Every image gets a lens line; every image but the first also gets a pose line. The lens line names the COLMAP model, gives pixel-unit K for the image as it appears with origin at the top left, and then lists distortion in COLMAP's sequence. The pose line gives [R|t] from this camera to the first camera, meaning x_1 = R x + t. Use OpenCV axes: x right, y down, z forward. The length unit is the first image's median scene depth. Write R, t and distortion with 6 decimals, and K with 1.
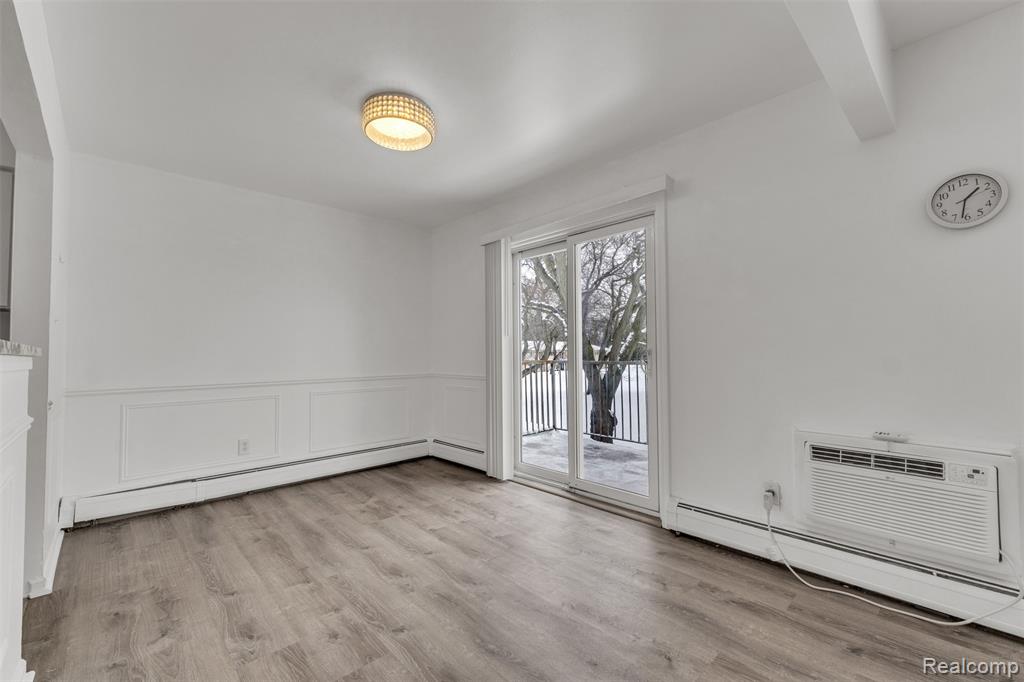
lens RADIAL K [[427.3, 0, 505.8], [0, 427.3, 345.6], [0, 0, 1]] dist [0.010634, -0.000679]
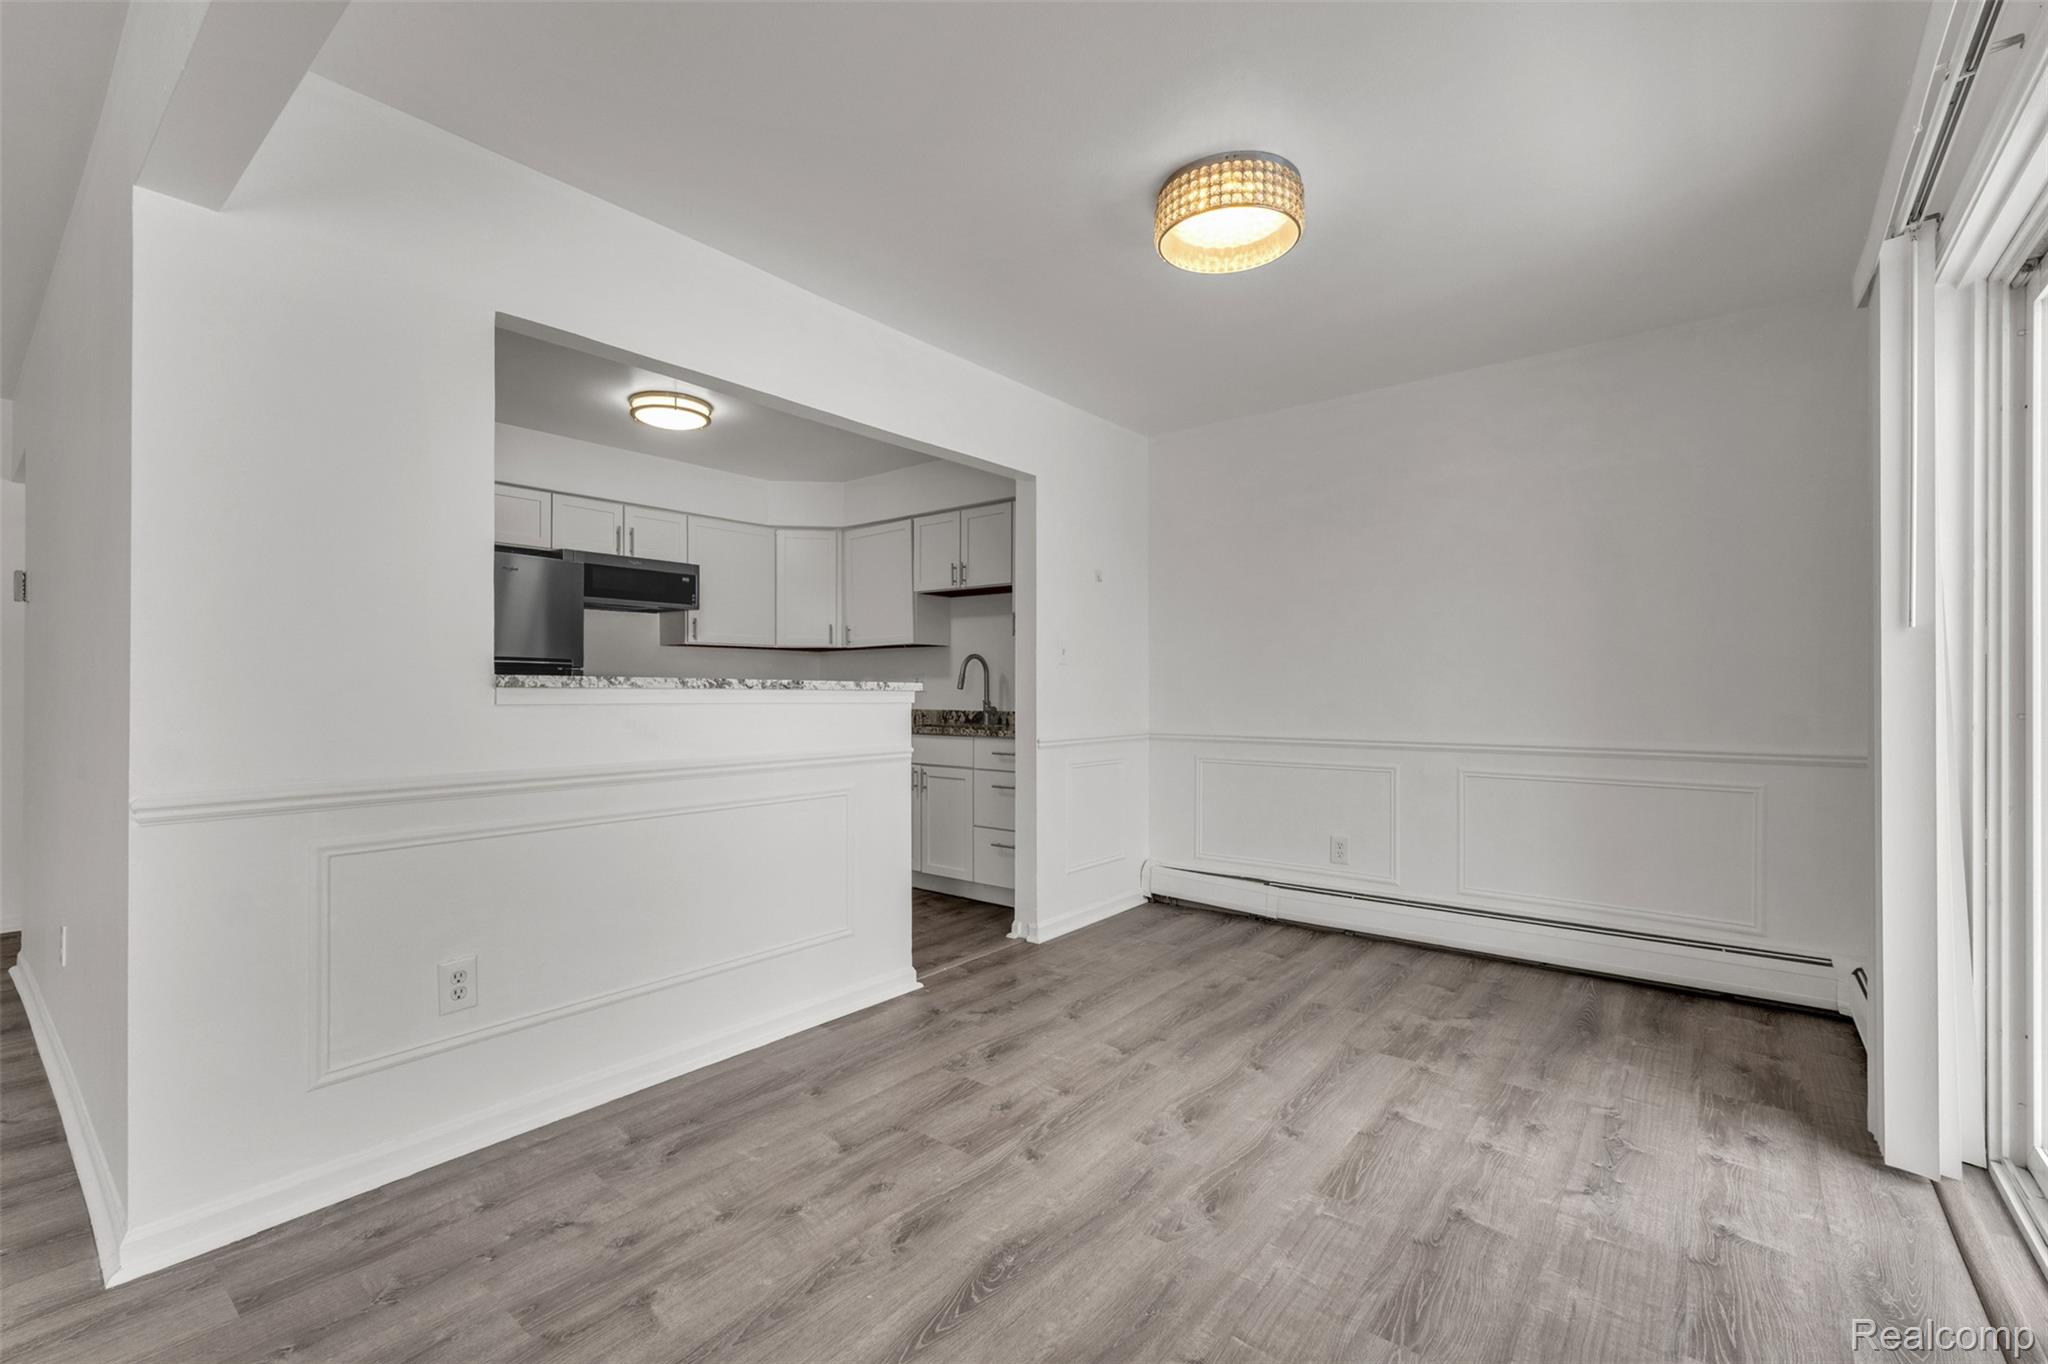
lens RADIAL K [[870.1, 0, 1038.0], [0, 870.1, 683.7], [0, 0, 1]] dist [0.009479, 0.000915]
pose [[0.160005, -0.003560, -0.987110, 0.557311], [0.017268, 0.999851, -0.000807, 0.008557], [0.986965, -0.016917, 0.160043, 0.488679]]
